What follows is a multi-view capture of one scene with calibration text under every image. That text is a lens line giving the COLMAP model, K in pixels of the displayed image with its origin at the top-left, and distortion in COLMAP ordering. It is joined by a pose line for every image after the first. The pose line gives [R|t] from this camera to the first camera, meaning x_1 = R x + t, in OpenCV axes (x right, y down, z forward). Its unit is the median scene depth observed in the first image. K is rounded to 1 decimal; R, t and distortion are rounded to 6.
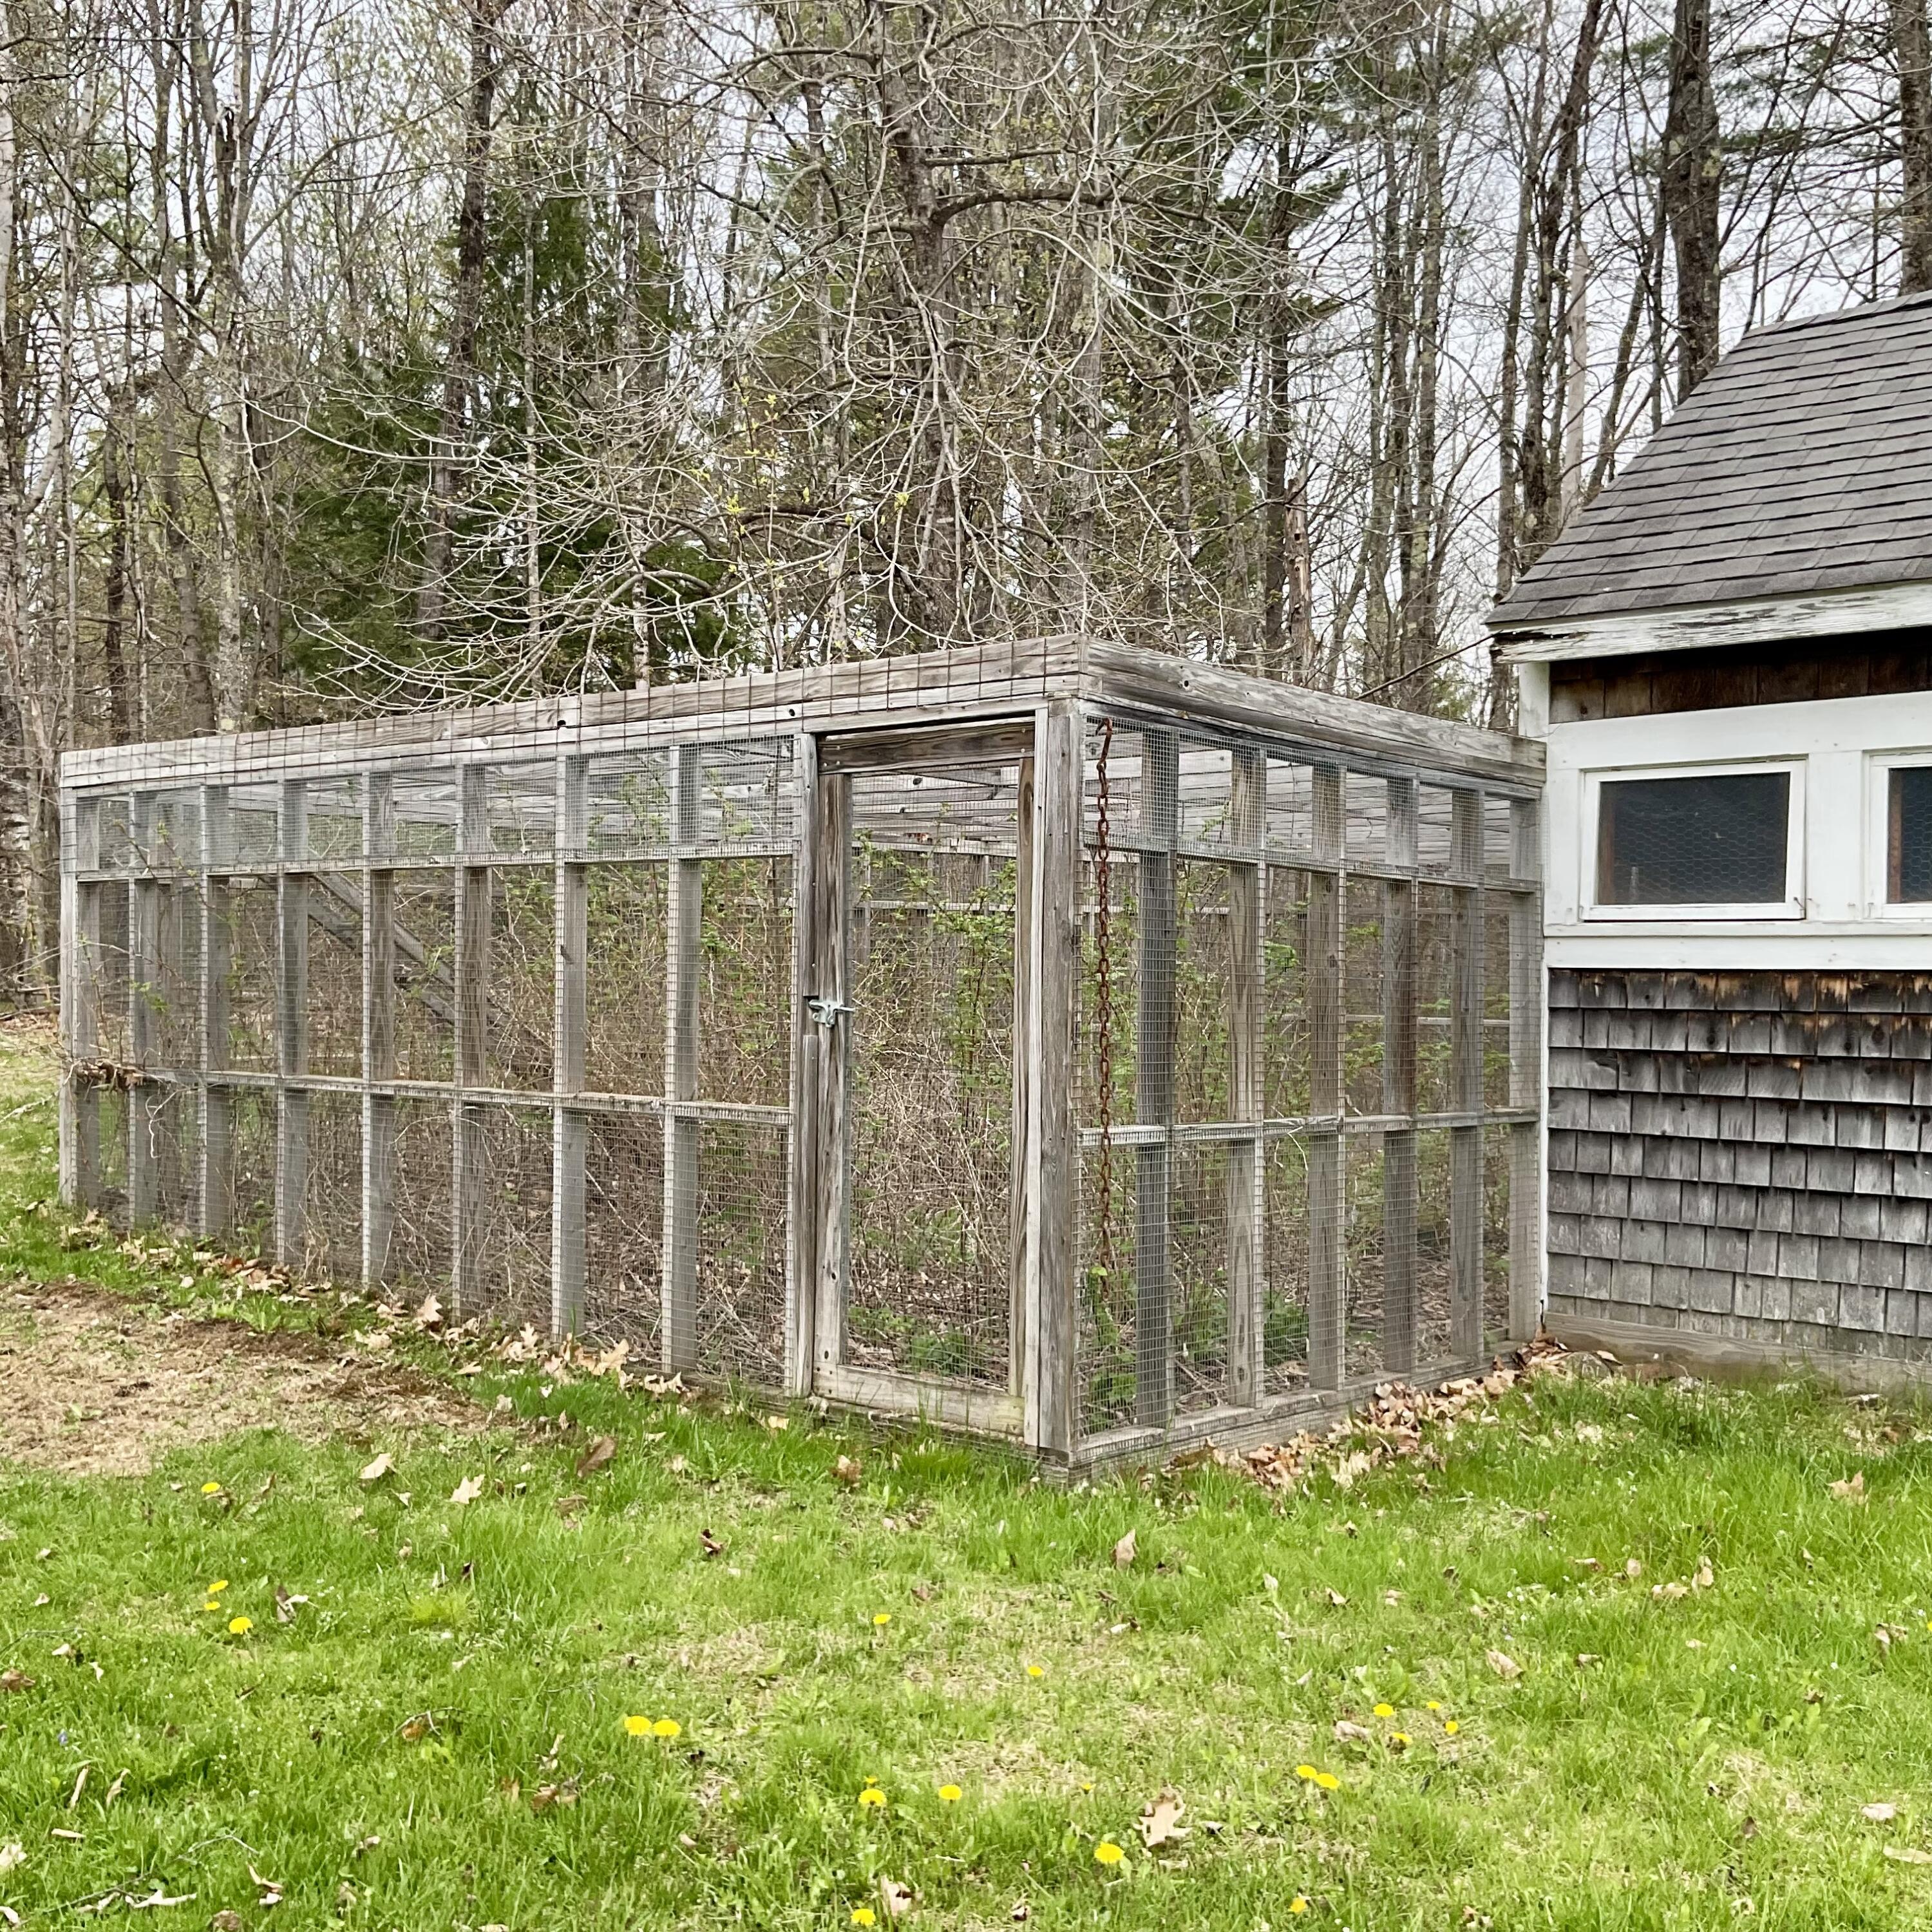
lens RADIAL K [[2190.5, 0, 970.0], [0, 2190.5, 915.4], [0, 0, 1]] dist [0.195360, -0.716045]
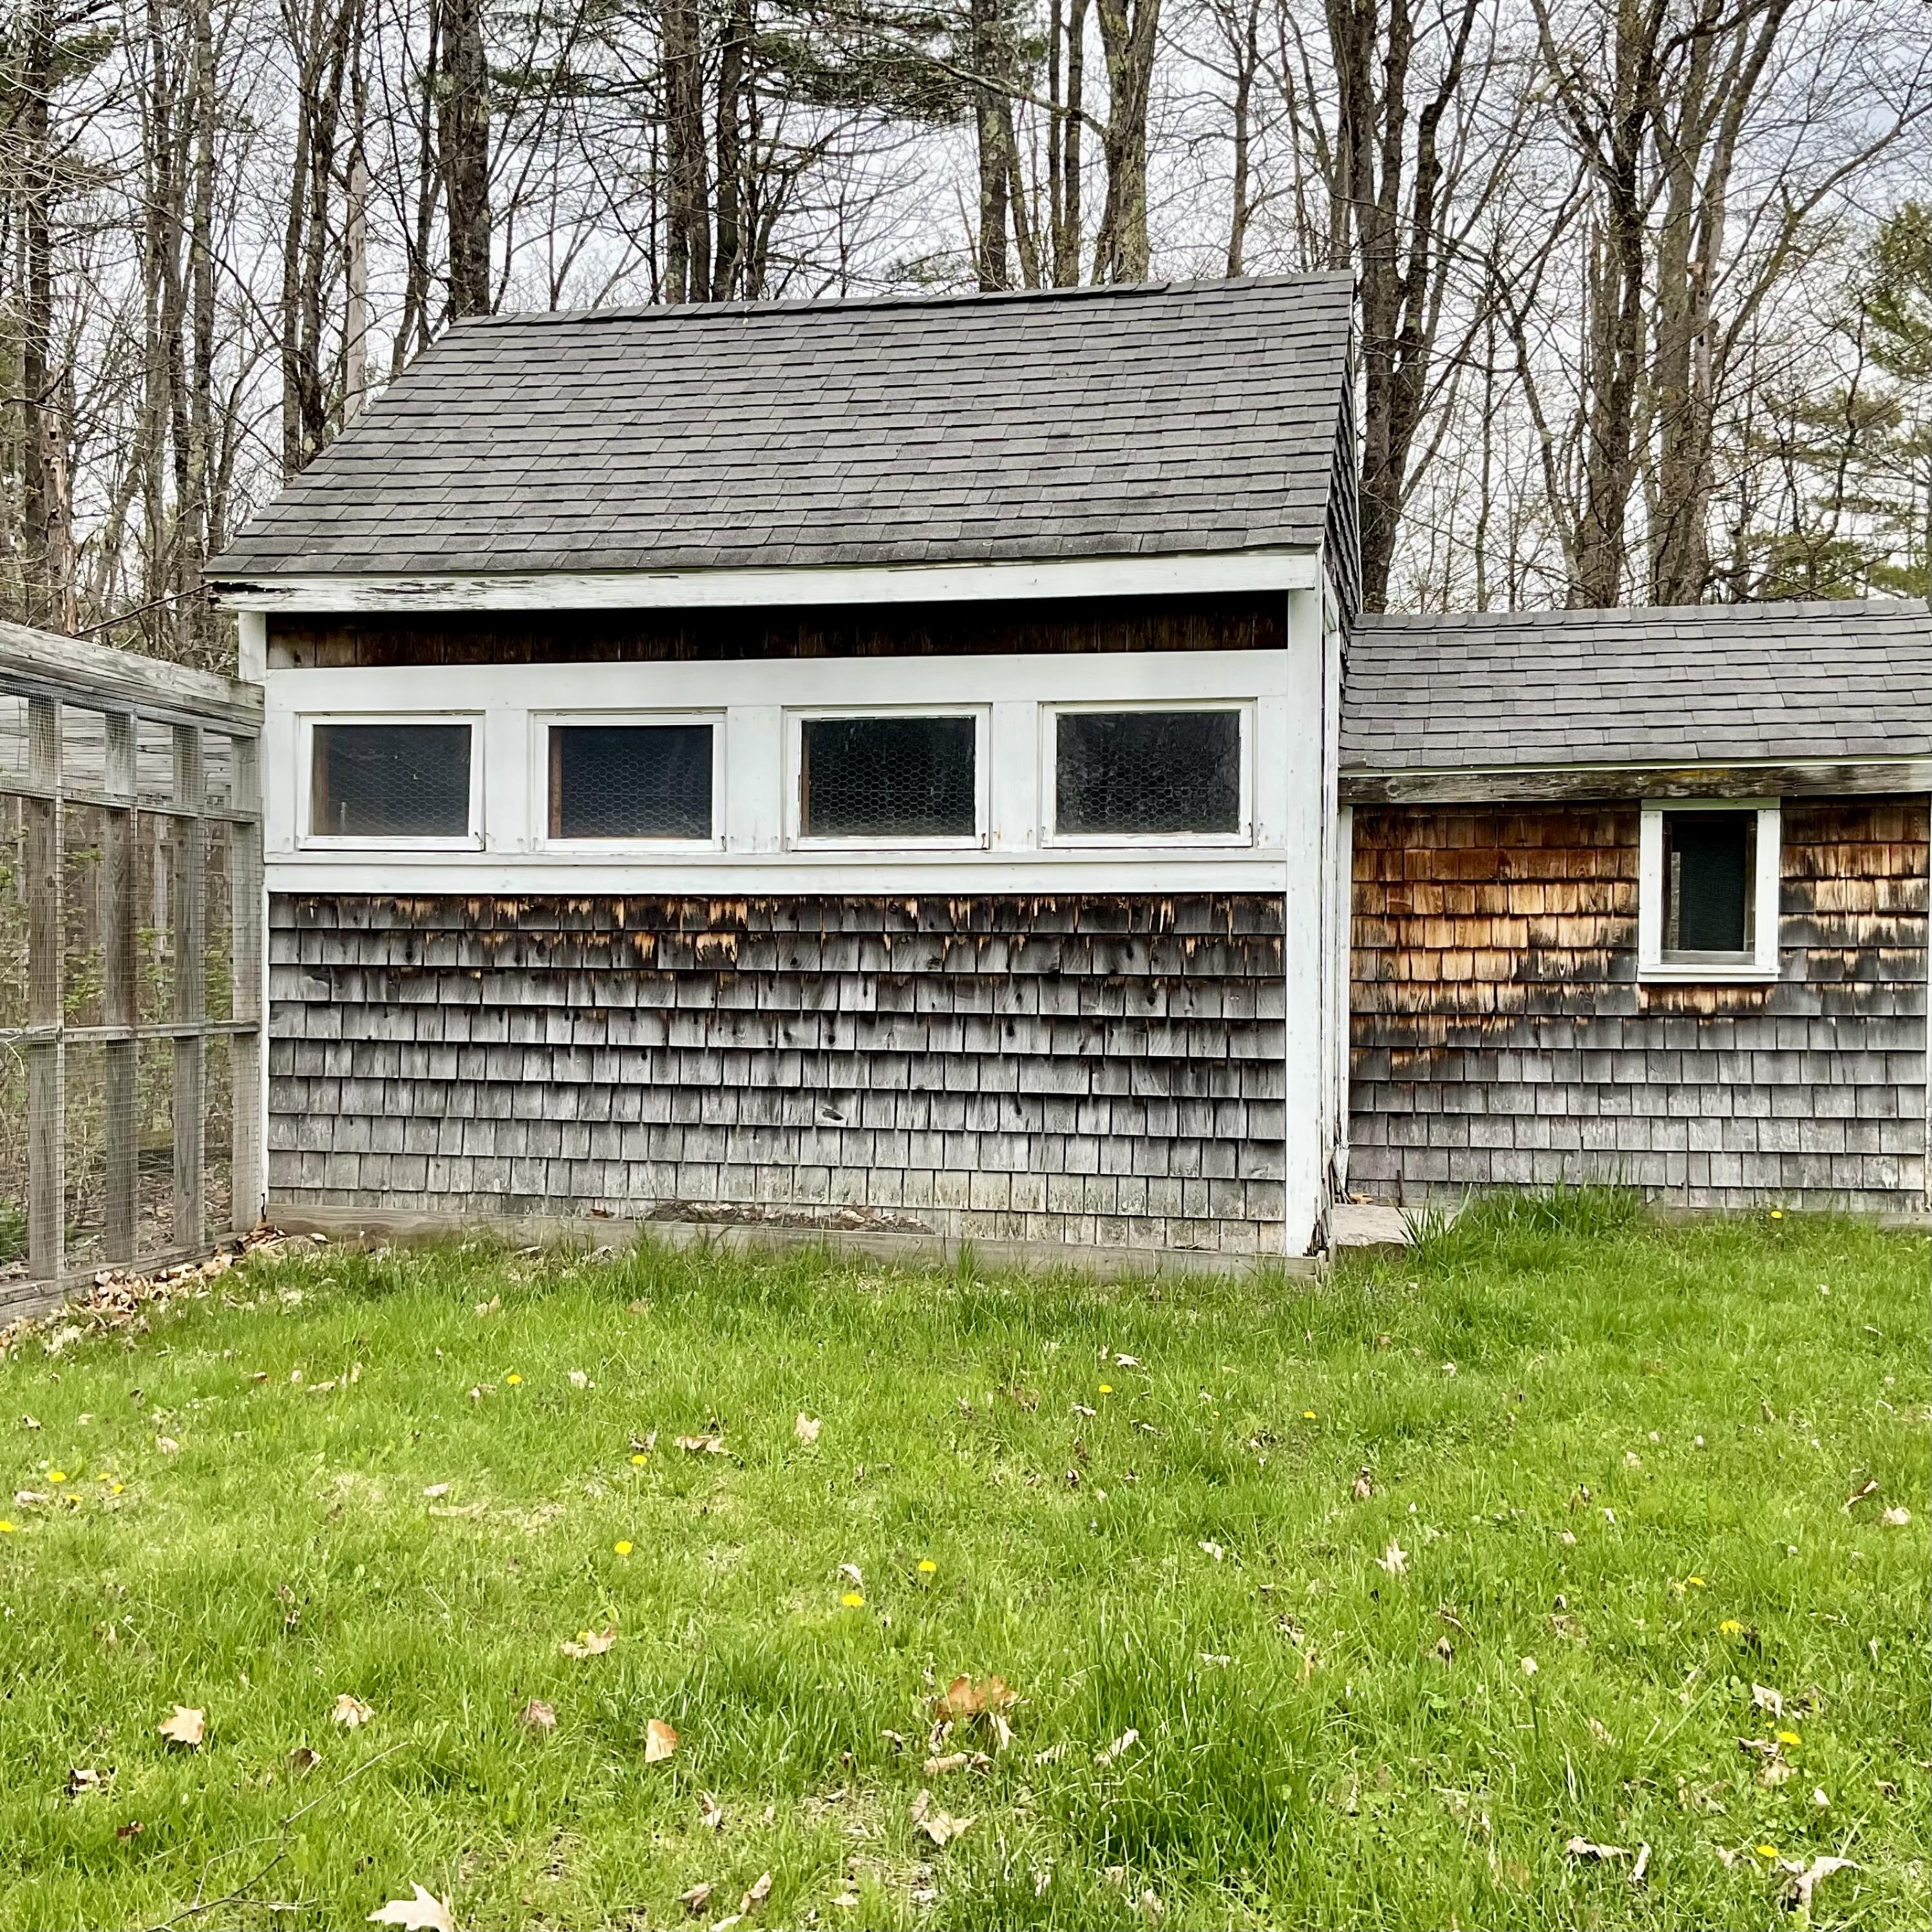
lens RADIAL K [[2325.2, 0, 962.1], [0, 2325.2, 982.6], [0, 0, 1]] dist [0.139147, -0.298862]
pose [[0.874343, -0.011570, 0.485171, -0.004195], [-0.015072, 0.998586, 0.050975, 0.004168], [-0.485074, -0.051882, 0.872932, -0.196107]]
